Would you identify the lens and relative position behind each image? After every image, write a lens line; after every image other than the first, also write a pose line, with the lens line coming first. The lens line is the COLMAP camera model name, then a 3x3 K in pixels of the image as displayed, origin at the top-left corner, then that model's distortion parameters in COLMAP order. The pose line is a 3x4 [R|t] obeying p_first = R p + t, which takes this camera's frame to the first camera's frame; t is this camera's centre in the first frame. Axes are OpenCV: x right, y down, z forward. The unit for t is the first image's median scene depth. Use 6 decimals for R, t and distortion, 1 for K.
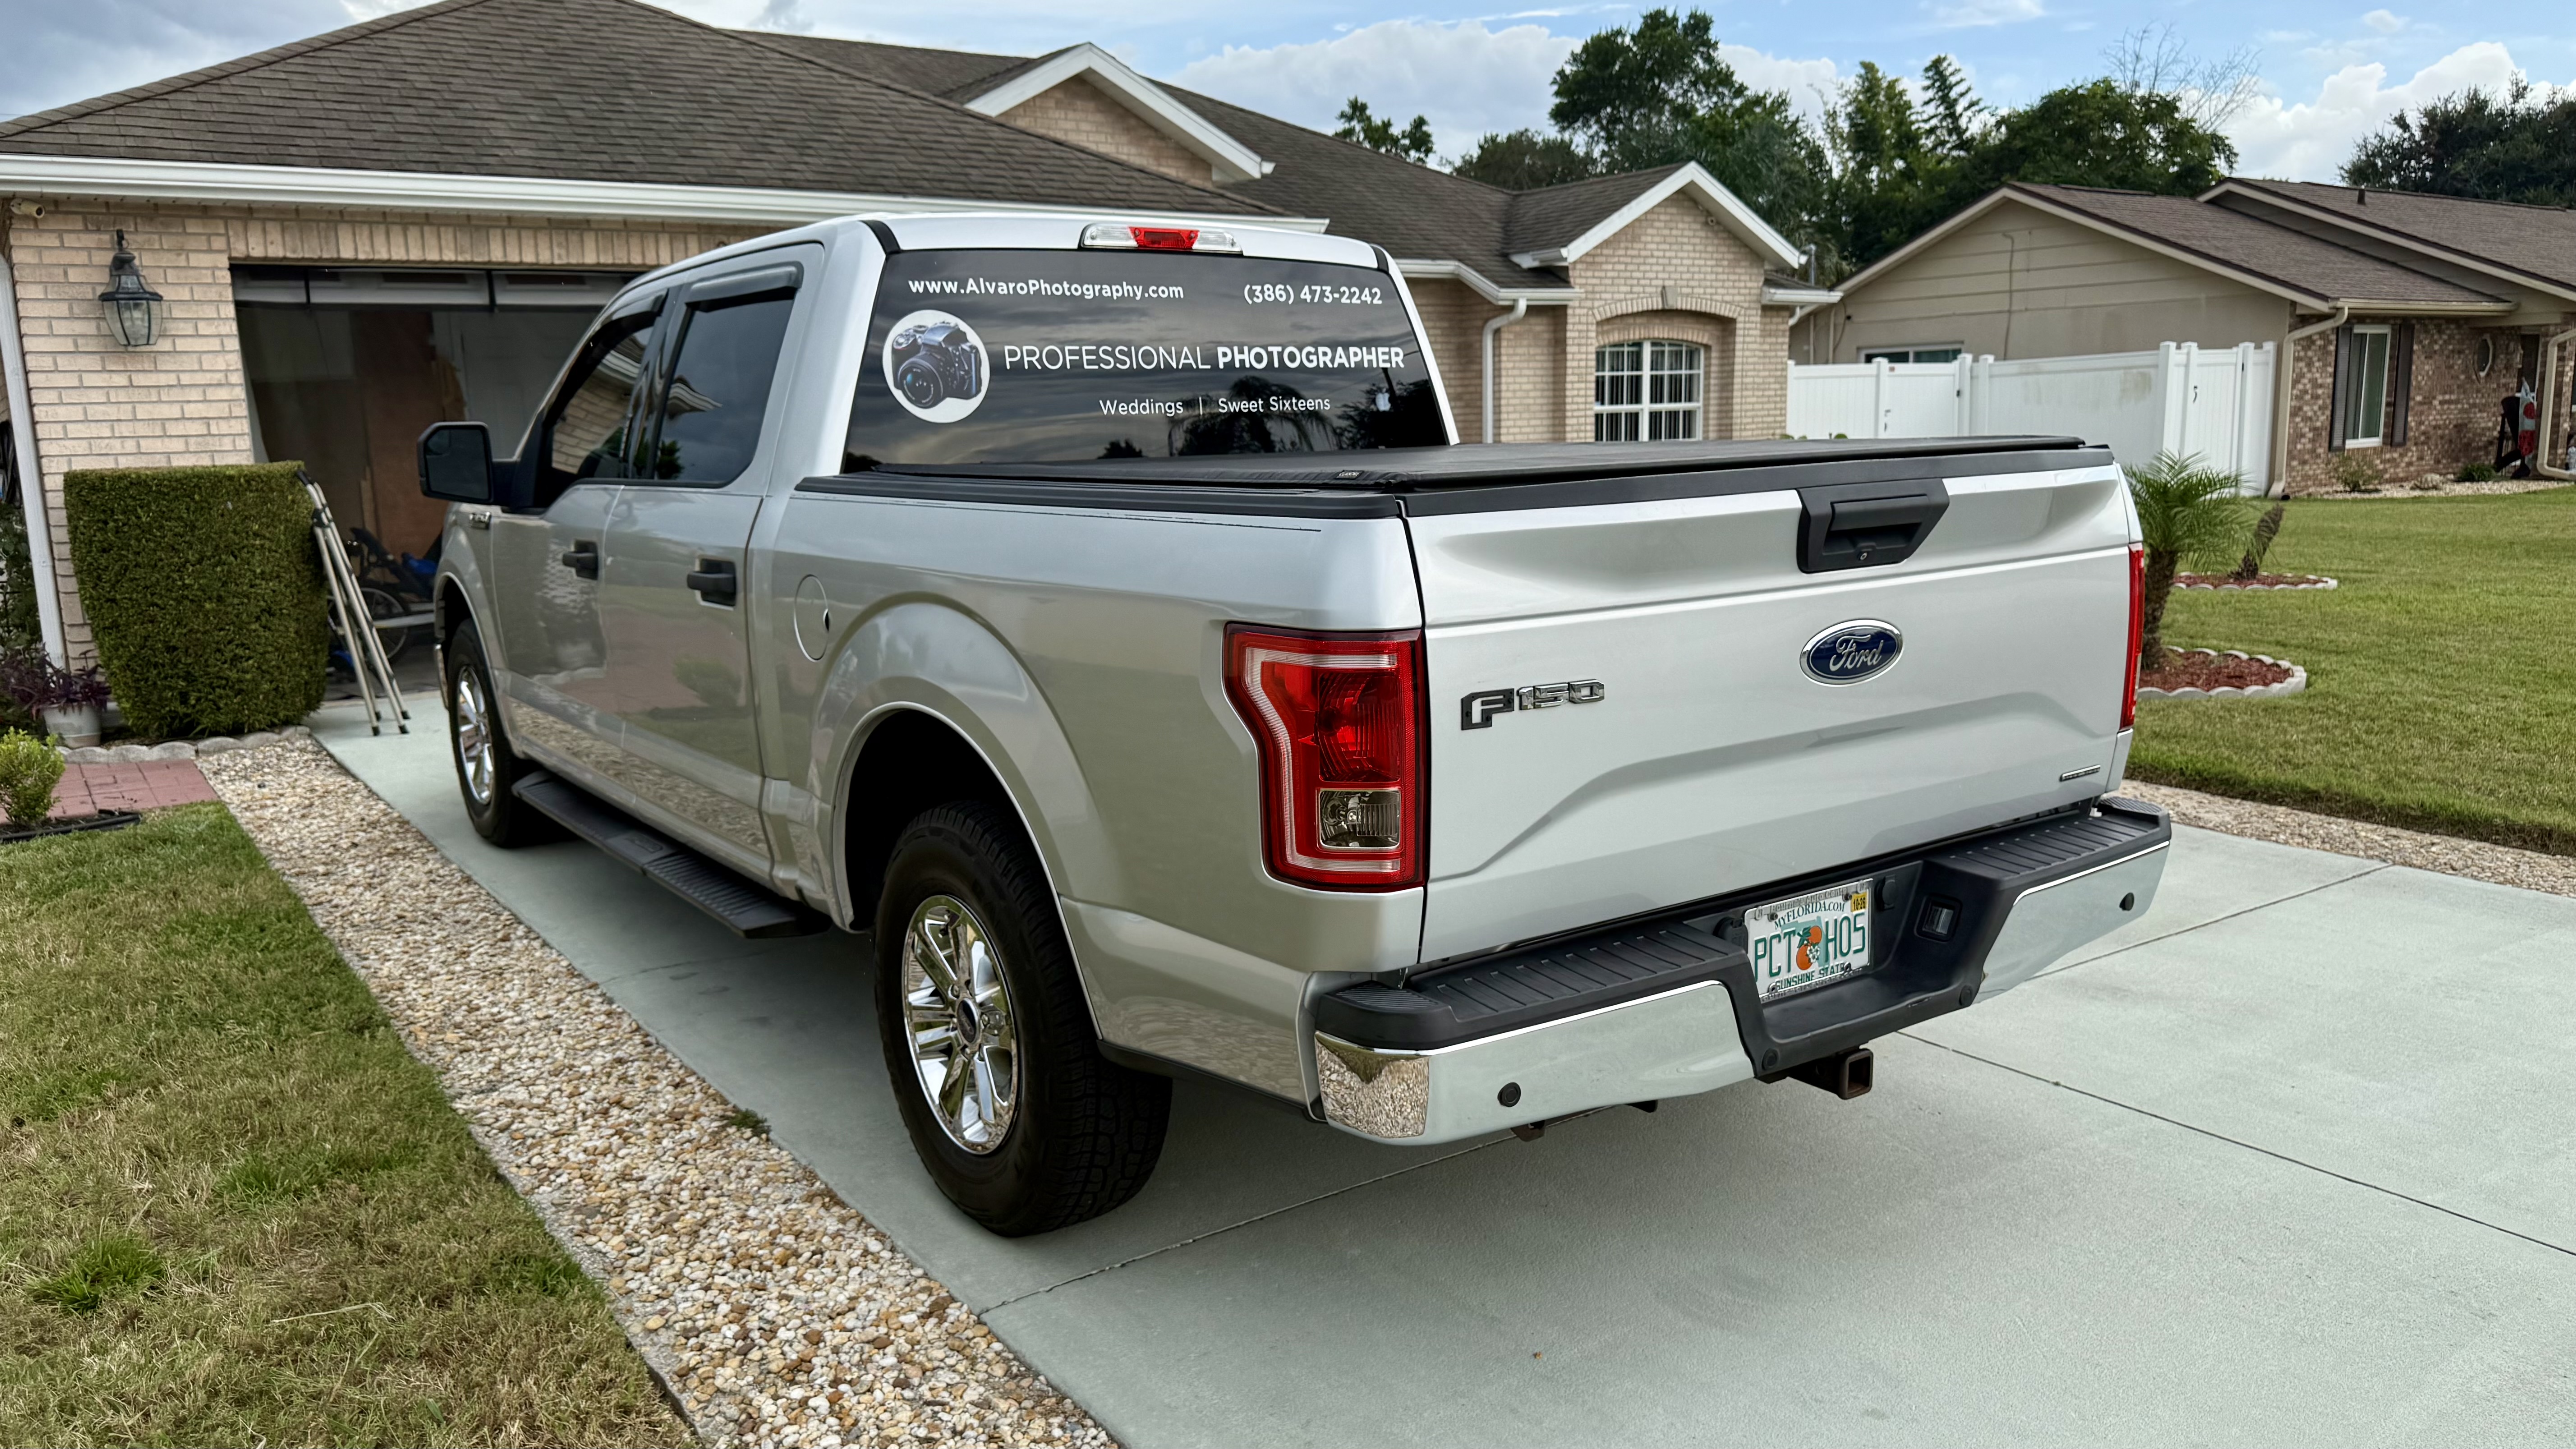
lens RADIAL K [[1822.6, 0, 1298.8], [0, 1822.6, 725.8], [0, 0, 1]] dist [0.024335, -0.055530]
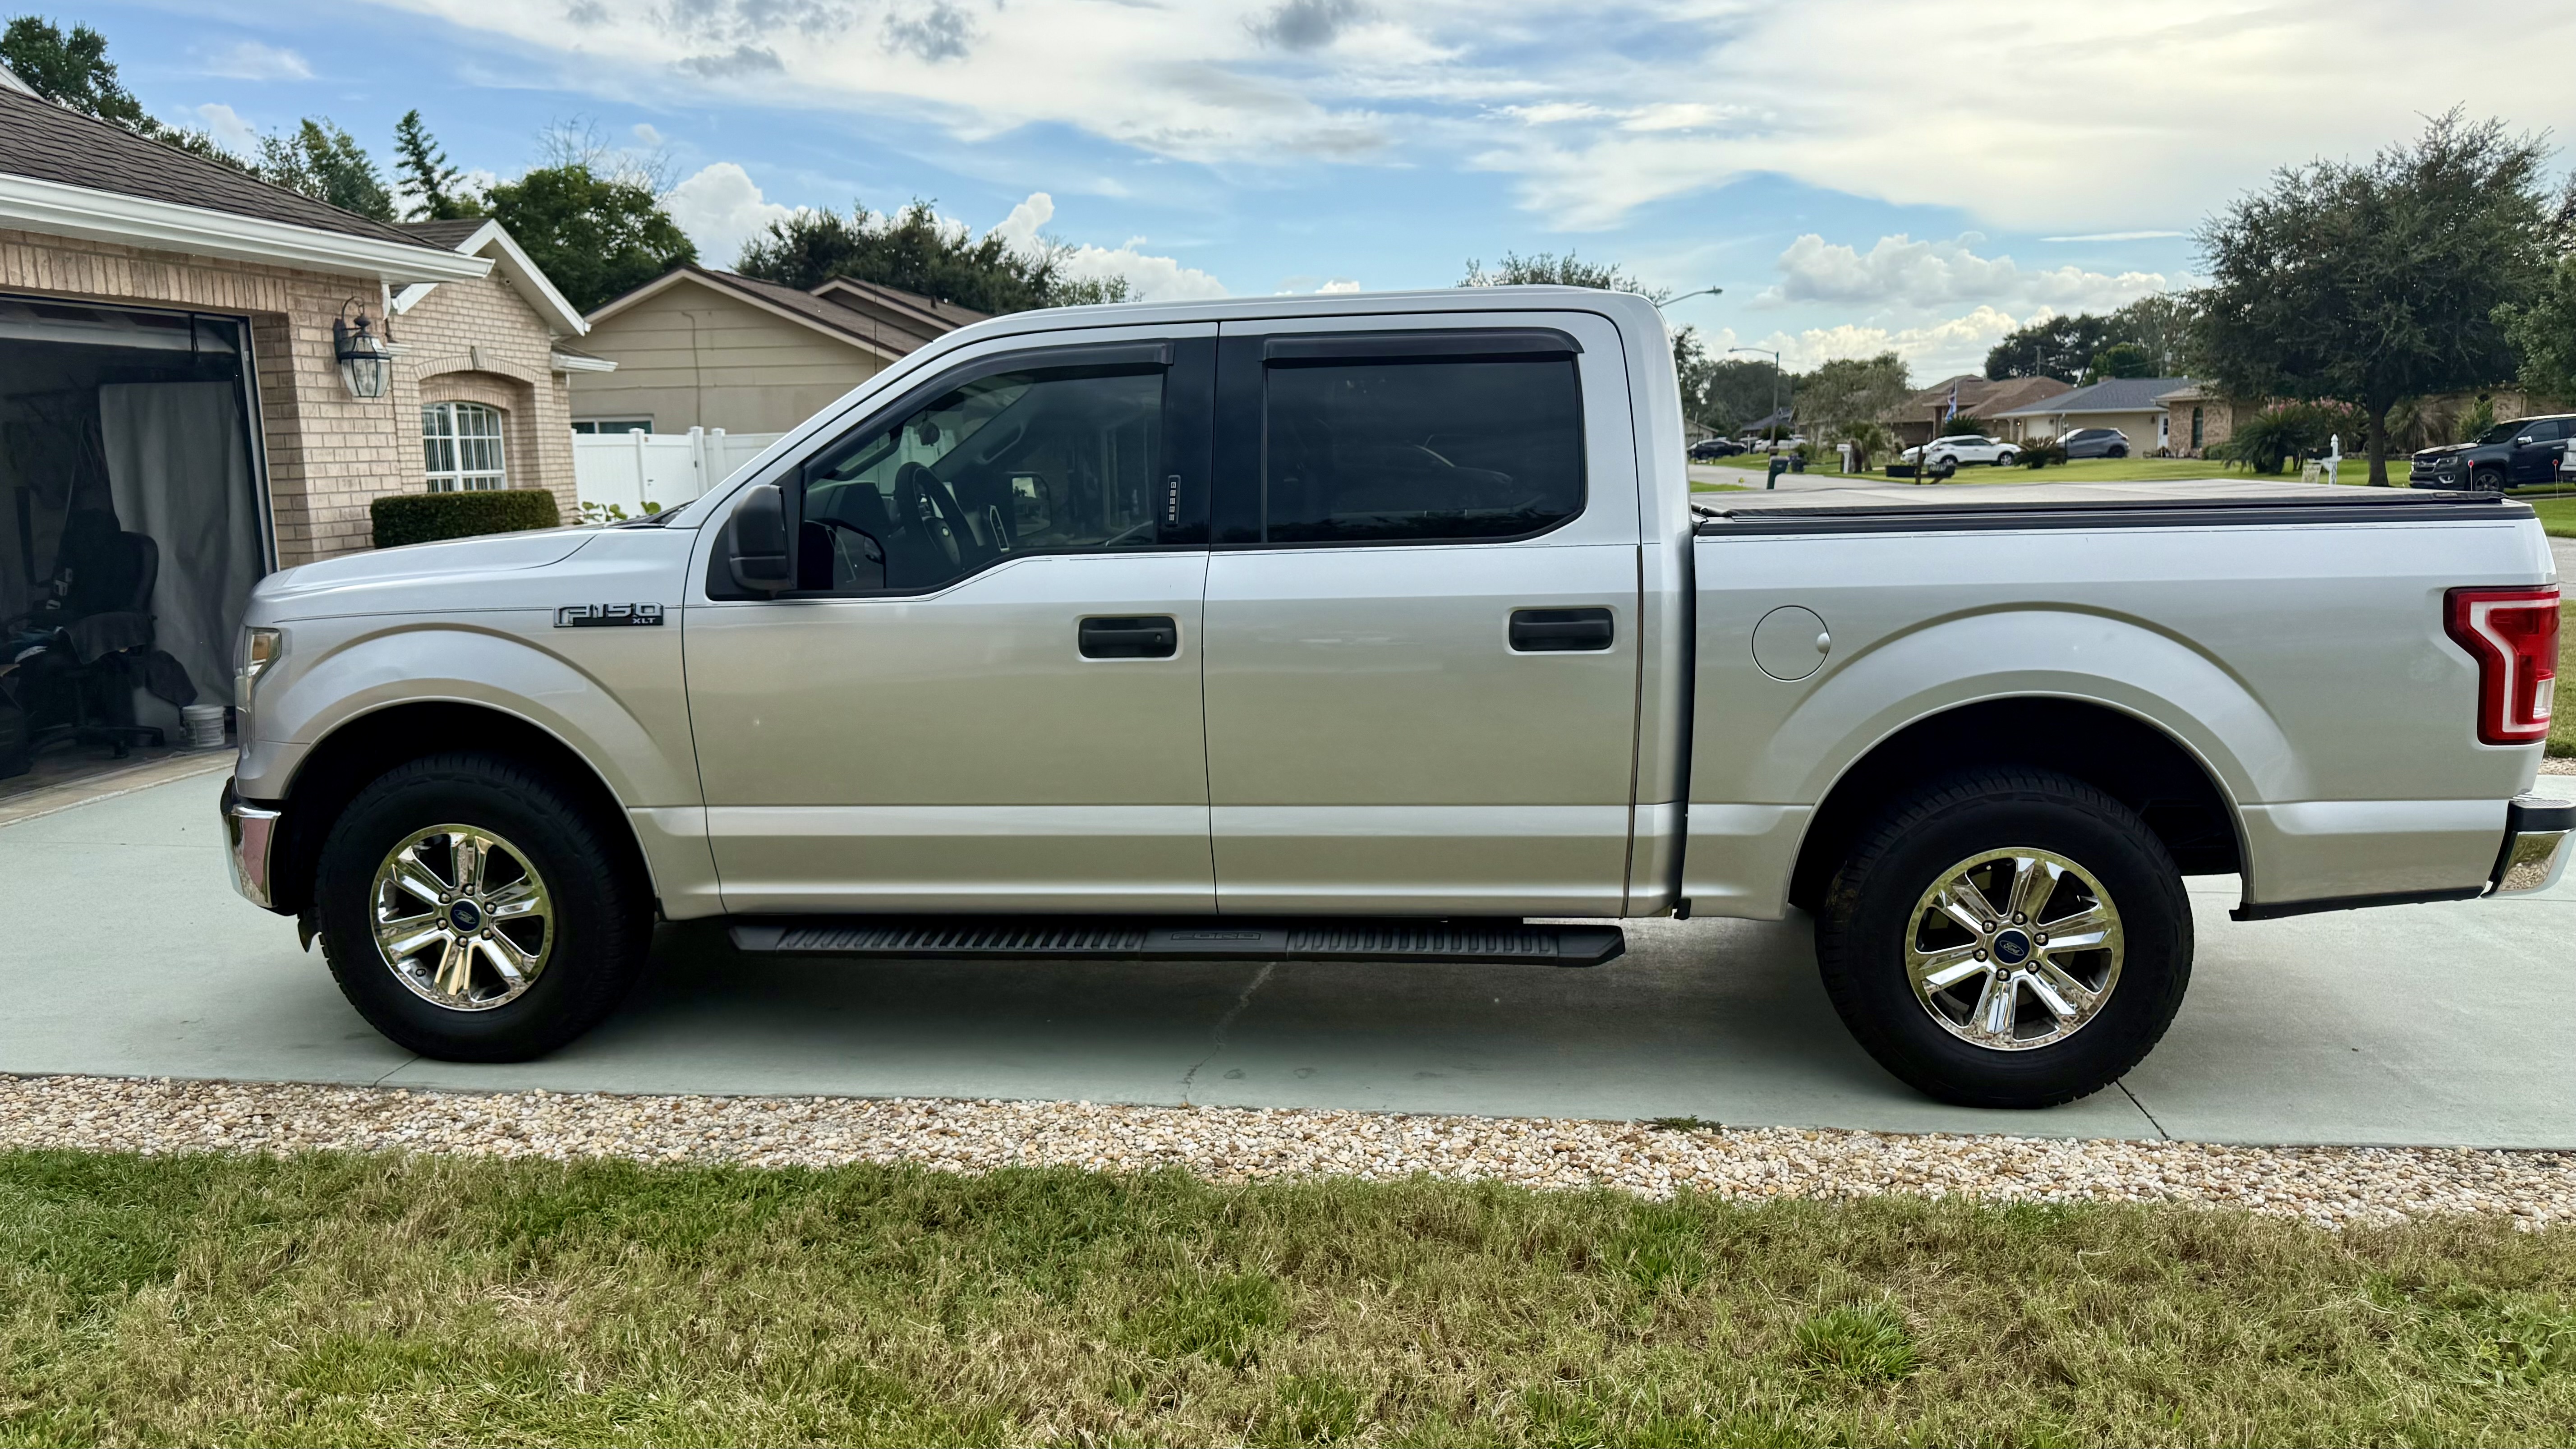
lens RADIAL K [[1768.7, 0, 1289.1], [0, 1768.7, 741.3], [0, 0, 1]] dist [0.075454, -0.091727]
pose [[0.672372, -0.110251, 0.731957, -0.204500], [0.130164, 0.991047, 0.029709, -0.011166], [-0.728679, 0.075299, 0.680703, 0.076667]]
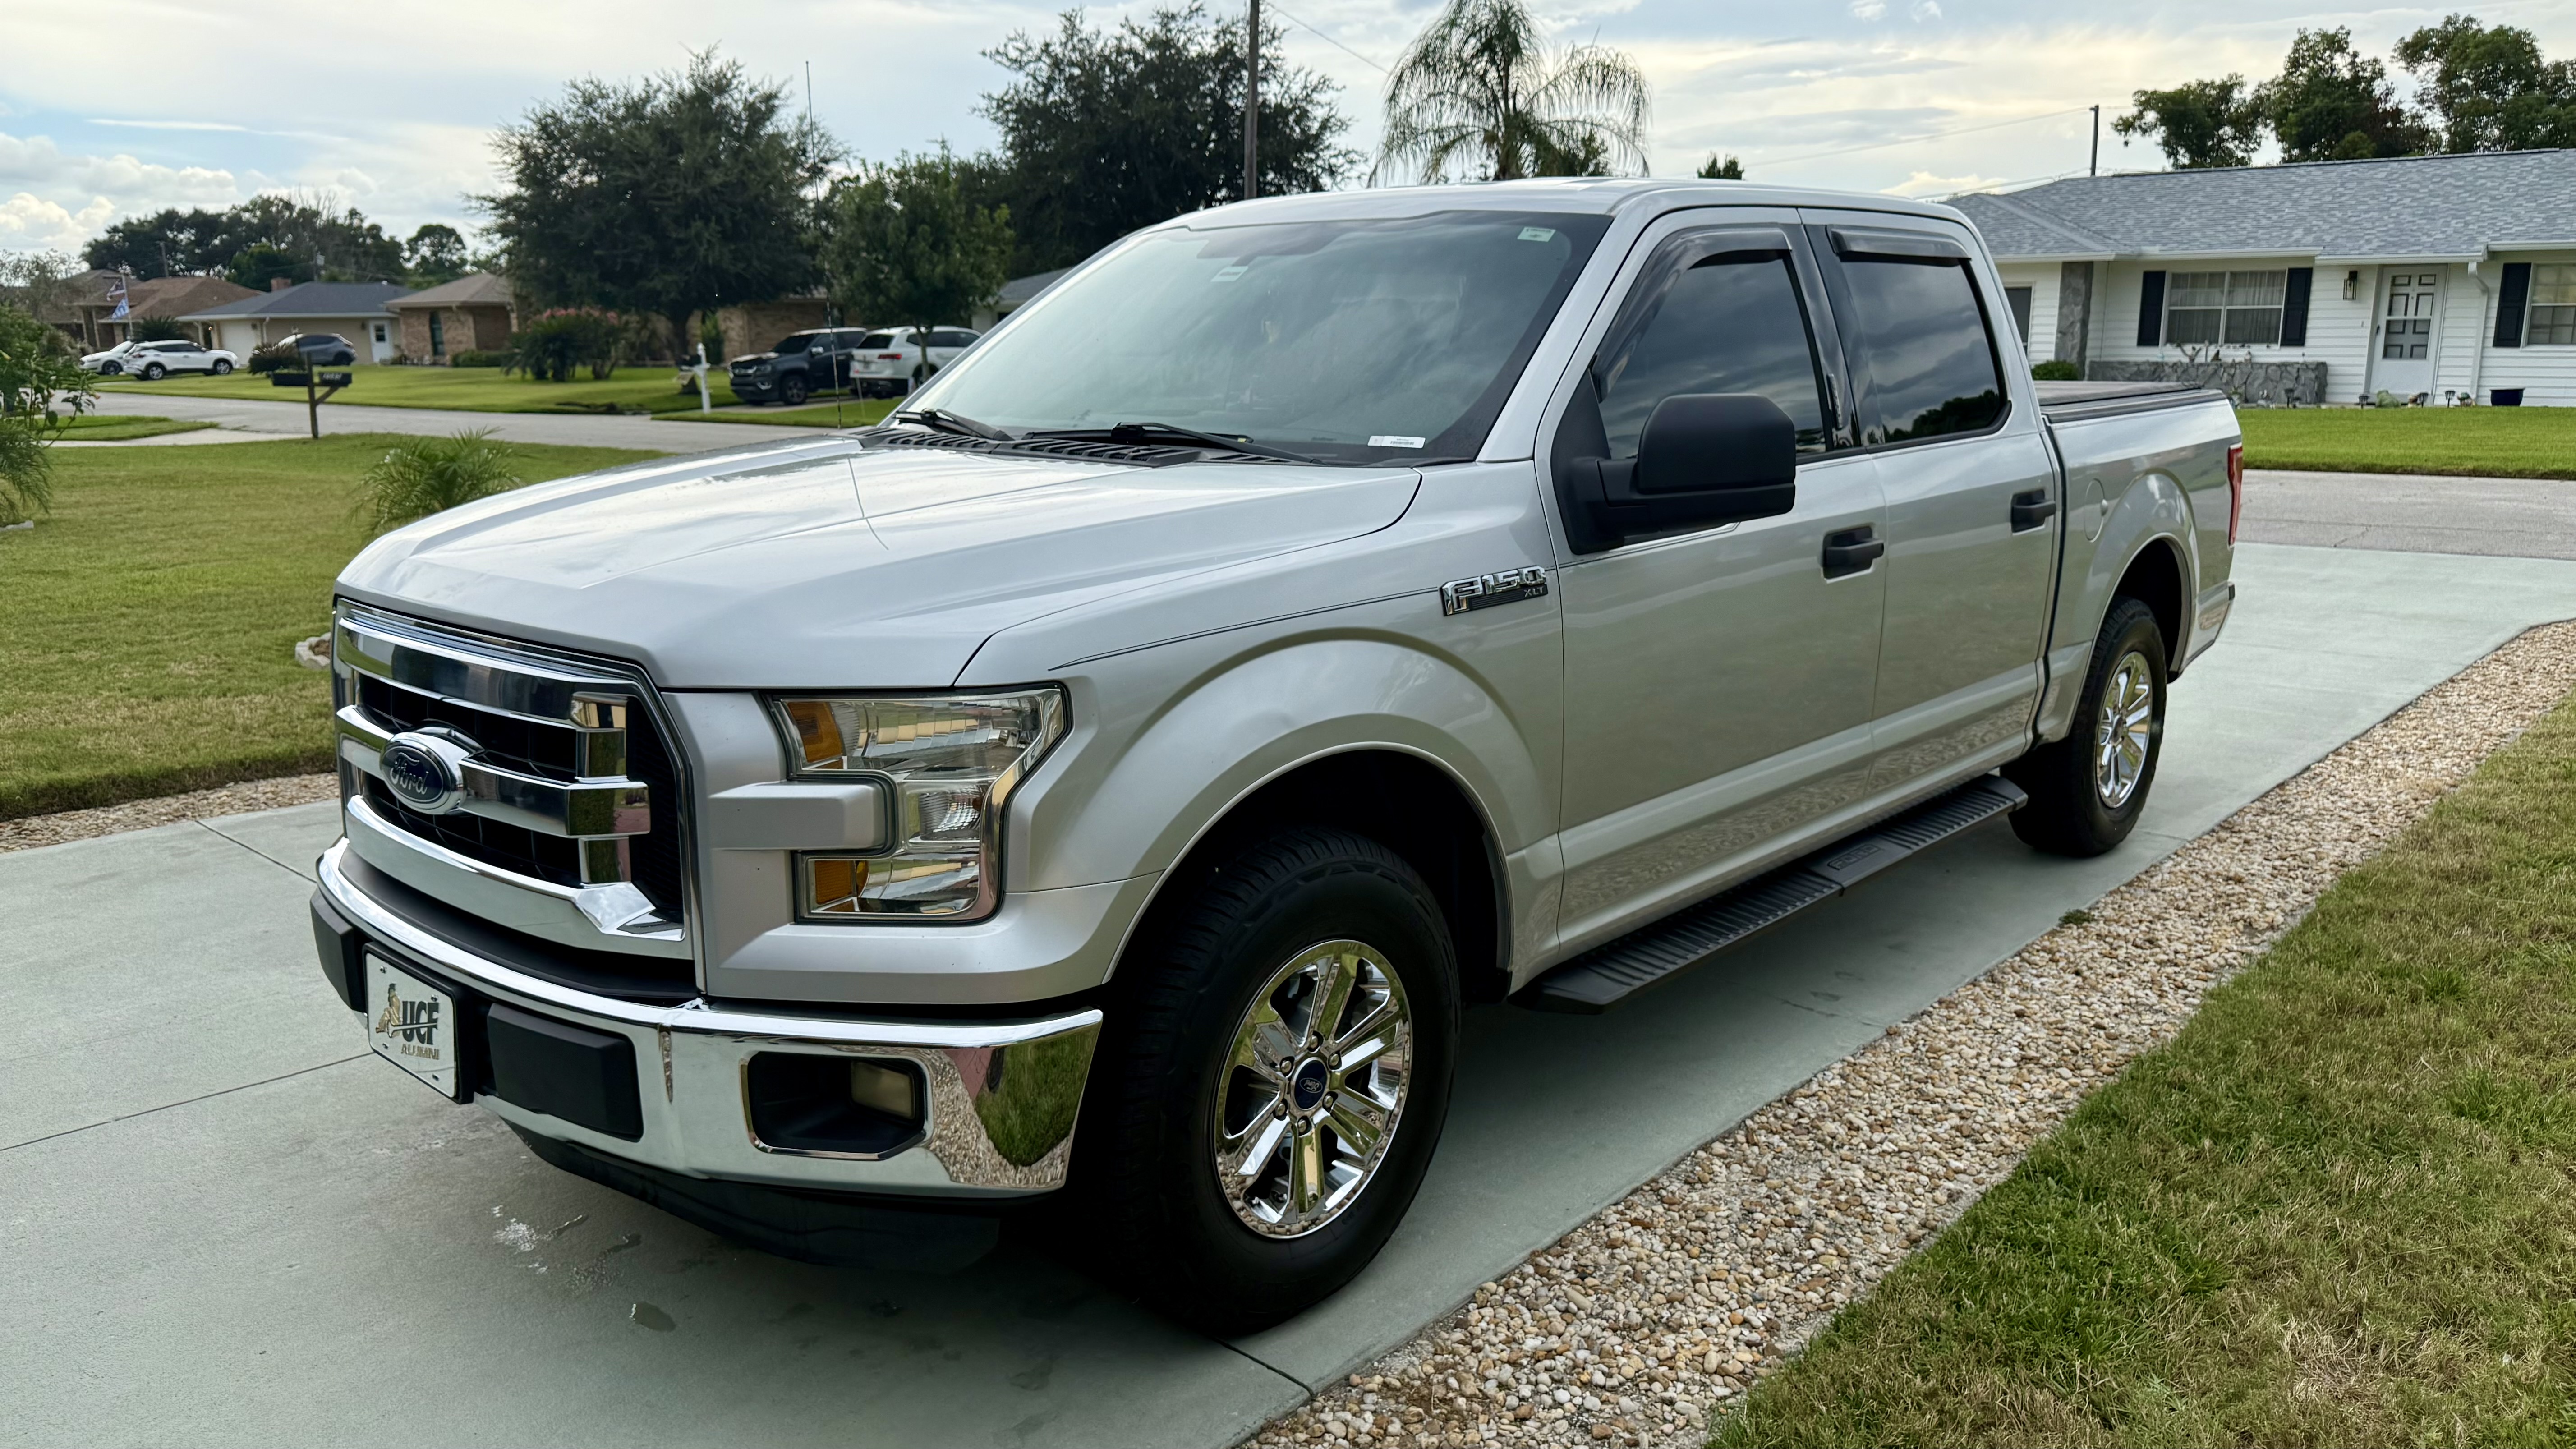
lens RADIAL K [[1822.6, 0, 1298.8], [0, 1822.6, 725.8], [0, 0, 1]] dist [0.024335, -0.055530]
pose [[-0.196618, -0.184753, 0.962916, -0.240817], [0.180252, 0.958537, 0.220718, -0.050150], [-0.963769, 0.216965, -0.155164, 0.291169]]
